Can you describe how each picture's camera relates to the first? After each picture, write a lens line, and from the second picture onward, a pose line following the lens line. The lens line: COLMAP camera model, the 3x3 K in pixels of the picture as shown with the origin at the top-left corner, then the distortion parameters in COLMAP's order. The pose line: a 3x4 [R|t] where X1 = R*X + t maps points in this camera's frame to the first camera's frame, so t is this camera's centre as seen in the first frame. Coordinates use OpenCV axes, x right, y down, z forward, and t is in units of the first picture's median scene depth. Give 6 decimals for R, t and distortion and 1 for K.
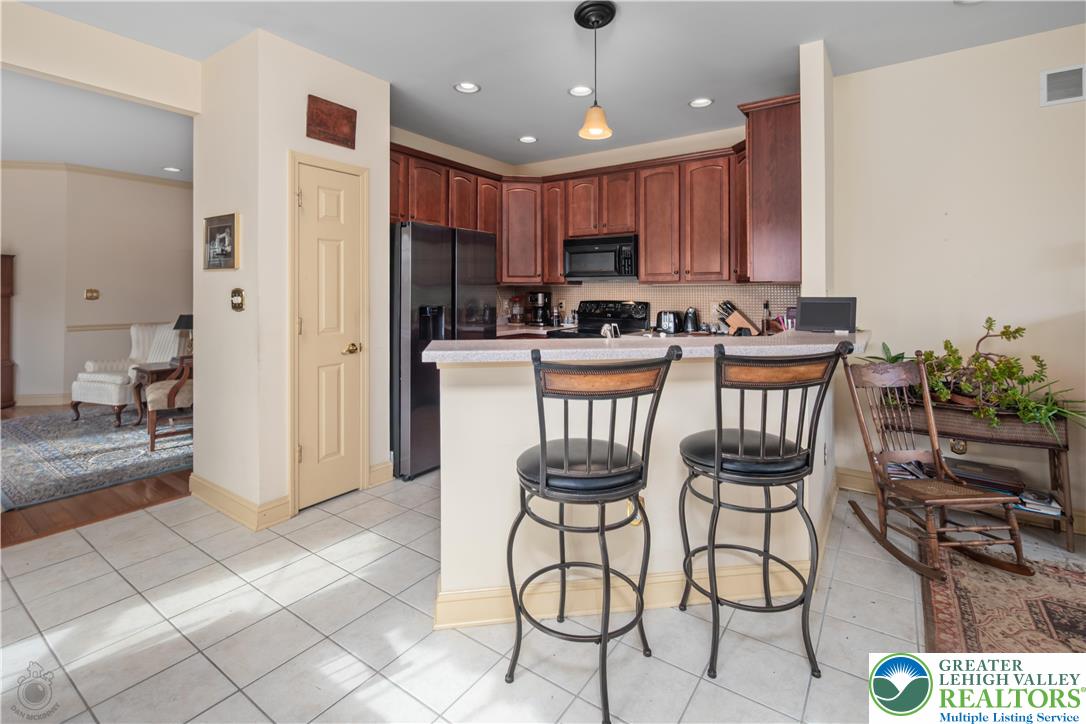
lens RADIAL K [[504.0, 0, 545.9], [0, 504.0, 291.1], [0, 0, 1]] dist [0.007931, 0.000234]
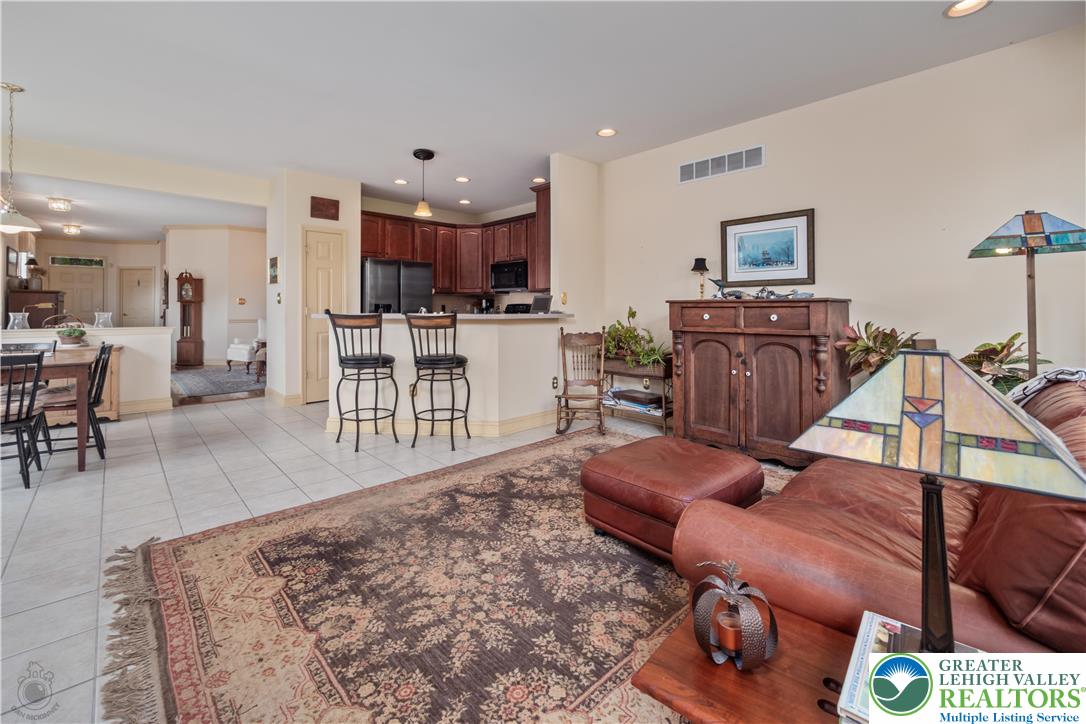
lens RADIAL K [[463.5, 0, 544.6], [0, 463.5, 311.6], [0, 0, 1]] dist [-0.002440, -0.000104]
pose [[0.979013, 0.001851, -0.203789, 0.527264], [-0.000150, 0.999965, 0.008363, 0.034145], [0.203797, -0.008157, 0.978979, -0.396866]]
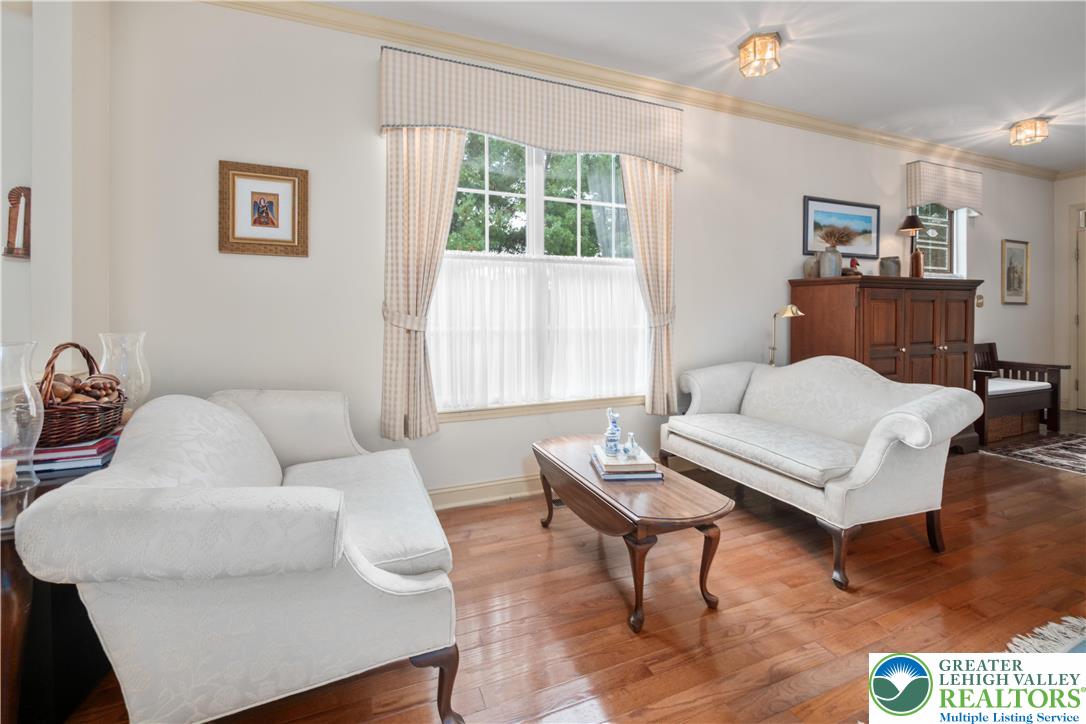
lens RADIAL K [[463.5, 0, 544.6], [0, 463.5, 311.6], [0, 0, 1]] dist [-0.002440, -0.000104]
pose [[-0.528025, -0.009302, -0.849178, -0.672598], [0.004635, 0.999894, -0.013835, 0.034542], [0.849216, -0.011241, -0.527926, 0.815017]]
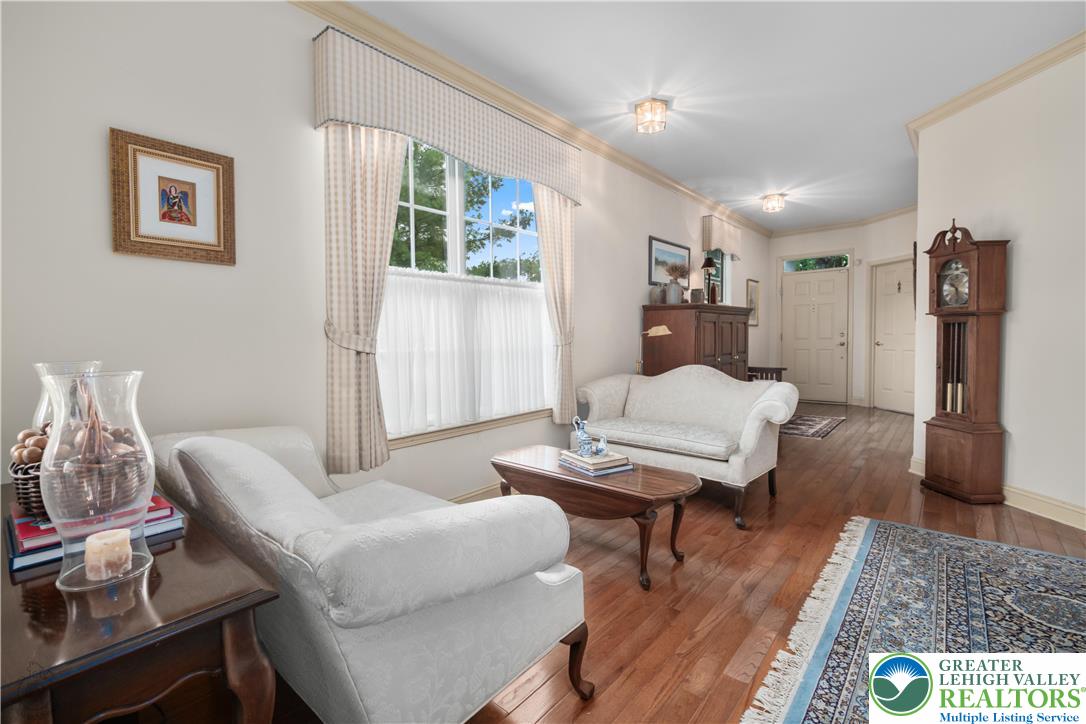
lens RADIAL K [[475.7, 0, 540.5], [0, 475.7, 353.2], [0, 0, 1]] dist [-0.006677, 0.000169]
pose [[-0.094963, 0.033875, -0.994904, -0.567430], [0.015675, 0.999348, 0.032530, 0.035422], [0.995357, -0.012506, -0.095432, 0.639218]]
